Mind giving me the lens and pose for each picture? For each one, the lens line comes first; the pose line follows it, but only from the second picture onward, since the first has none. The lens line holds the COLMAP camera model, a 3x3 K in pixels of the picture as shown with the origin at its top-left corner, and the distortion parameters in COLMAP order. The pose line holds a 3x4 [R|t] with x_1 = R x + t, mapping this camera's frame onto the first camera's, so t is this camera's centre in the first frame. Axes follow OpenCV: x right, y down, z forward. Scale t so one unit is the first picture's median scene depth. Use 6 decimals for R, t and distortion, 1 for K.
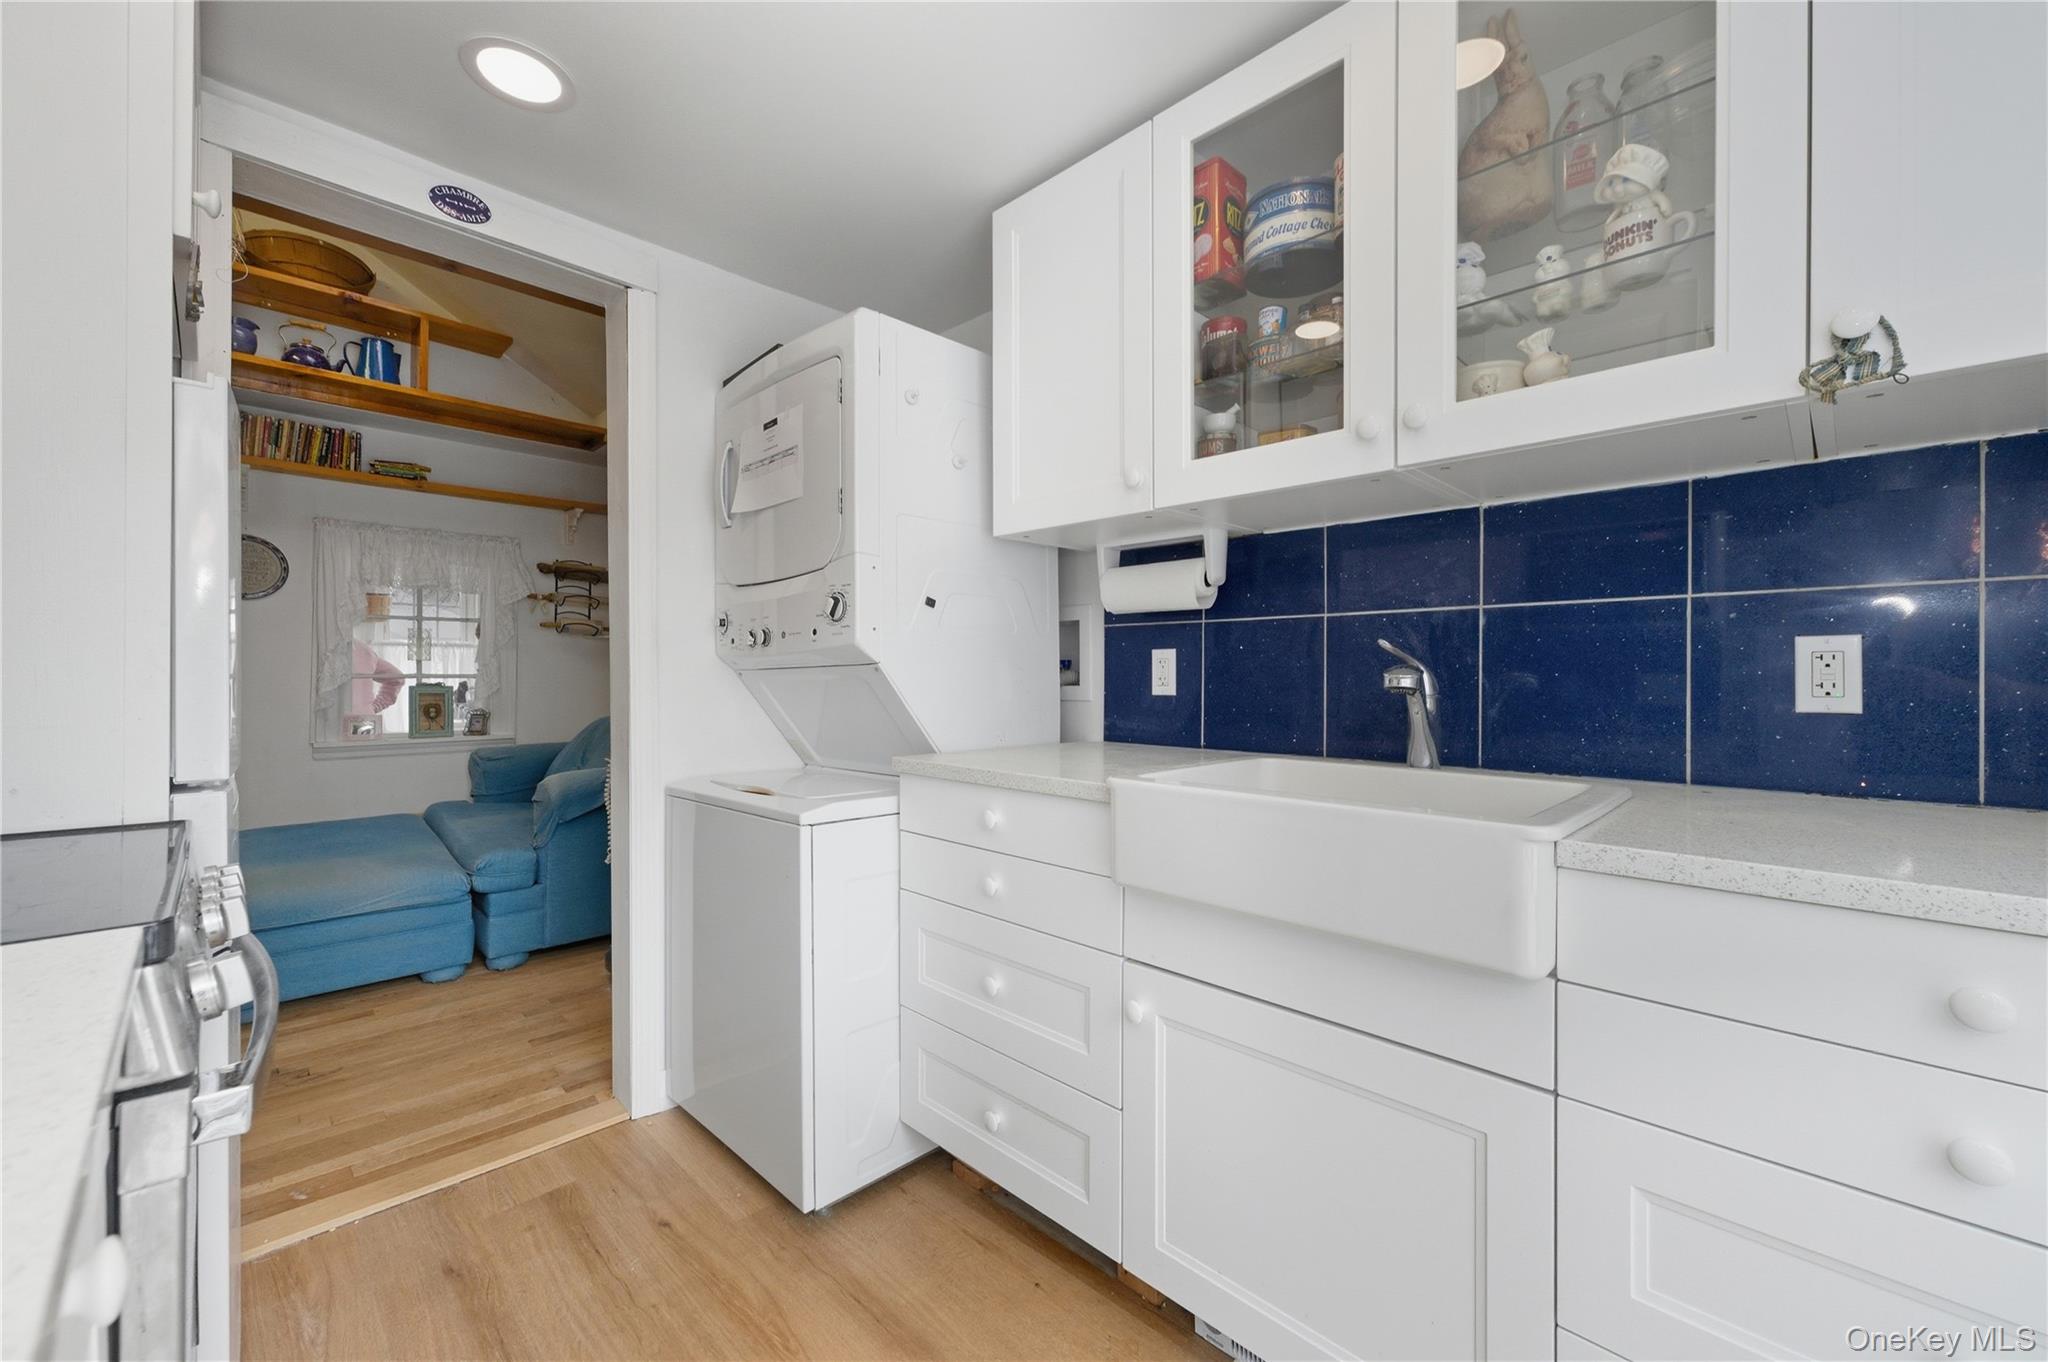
lens RADIAL K [[825.6, 0, 1017.0], [0, 825.6, 684.5], [0, 0, 1]] dist [-0.002586, 0.004287]
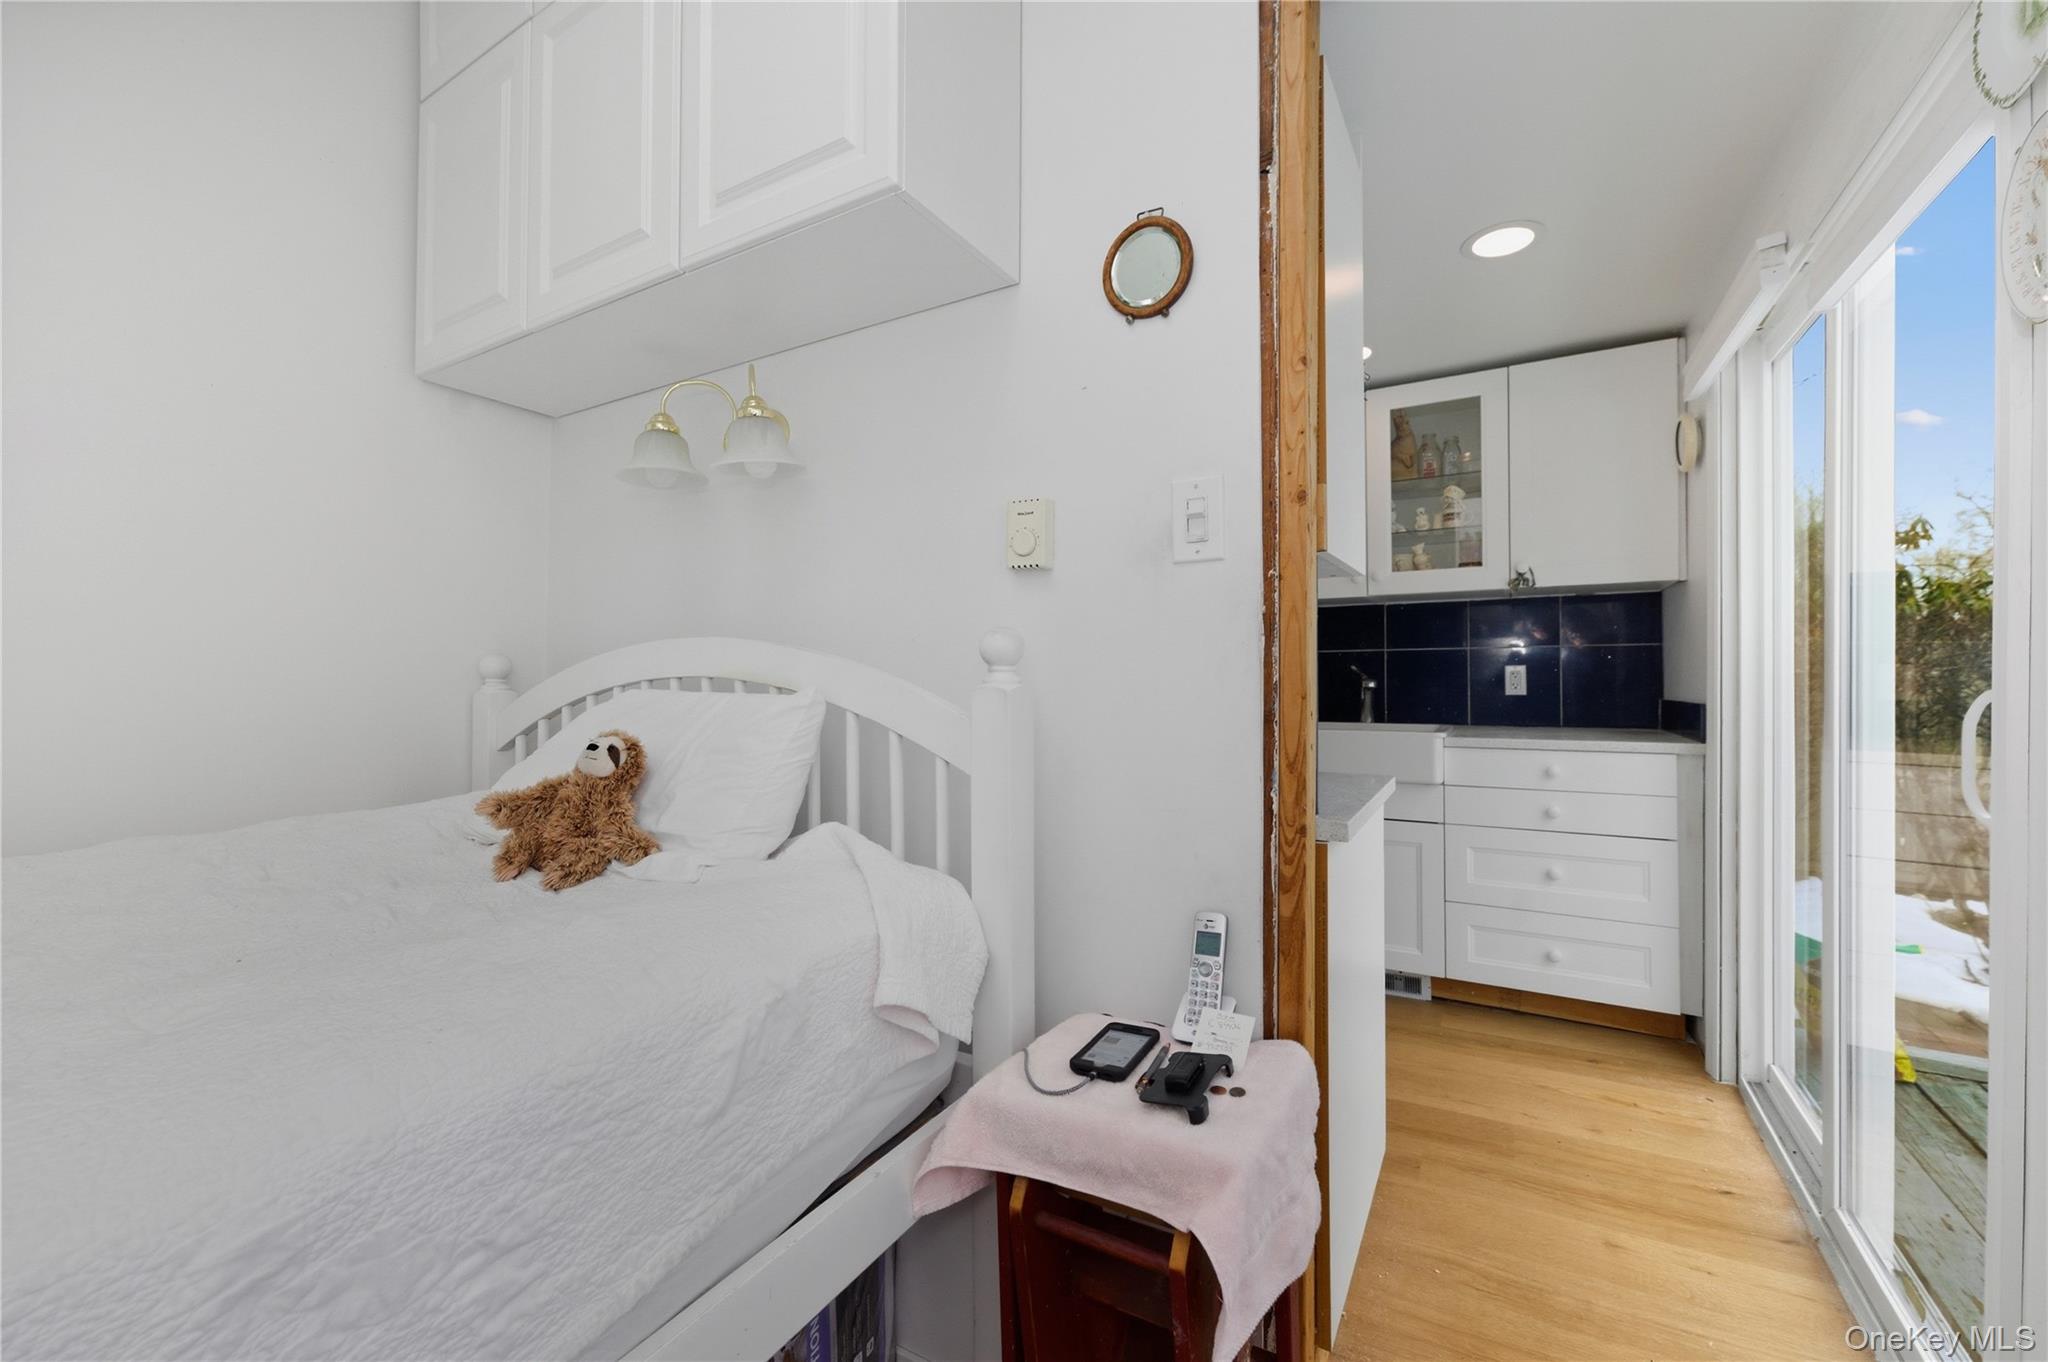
lens RADIAL K [[825.6, 0, 1033.3], [0, 825.6, 685.6], [0, 0, 1]] dist [-0.002586, 0.004287]
pose [[0.966370, -0.010753, 0.256932, -1.196984], [0.012316, 0.999914, -0.004472, -0.003254], [-0.256862, 0.007486, 0.966419, -1.163183]]
